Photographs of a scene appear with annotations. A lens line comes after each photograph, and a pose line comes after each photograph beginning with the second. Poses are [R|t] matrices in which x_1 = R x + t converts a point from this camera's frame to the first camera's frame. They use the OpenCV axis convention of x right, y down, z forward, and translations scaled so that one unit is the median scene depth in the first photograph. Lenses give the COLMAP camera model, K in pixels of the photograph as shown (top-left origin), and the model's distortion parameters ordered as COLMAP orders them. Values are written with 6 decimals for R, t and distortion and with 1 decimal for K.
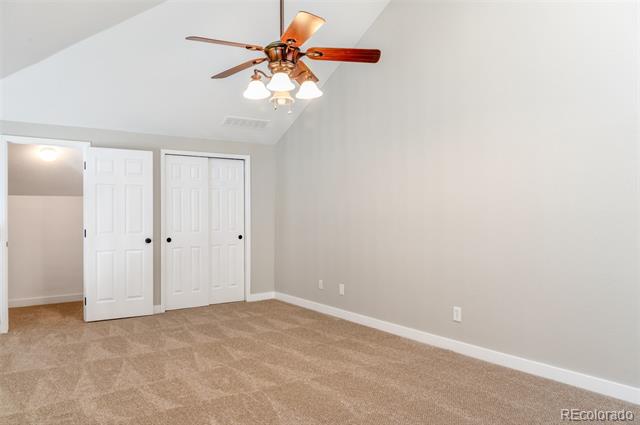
lens RADIAL K [[444.3, 0, 318.3], [0, 444.3, 215.5], [0, 0, 1]] dist [0.001940, 0.000001]
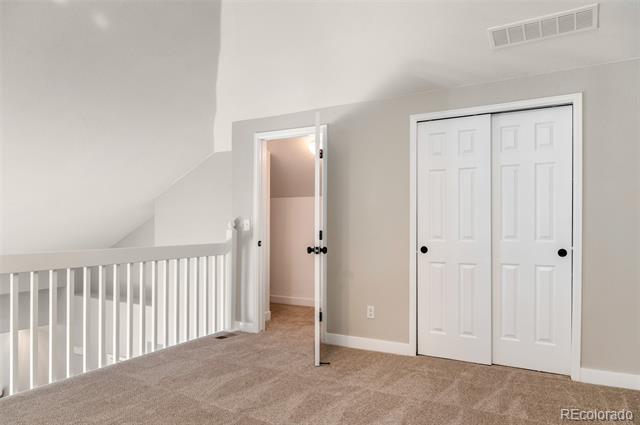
lens RADIAL K [[444.3, 0, 318.3], [0, 444.3, 215.5], [0, 0, 1]] dist [0.001940, 0.000001]
pose [[0.395984, -0.005525, -0.918241, 0.209794], [0.003854, 0.999983, -0.004354, 0.006427], [0.918249, -0.001815, 0.395999, 0.576199]]
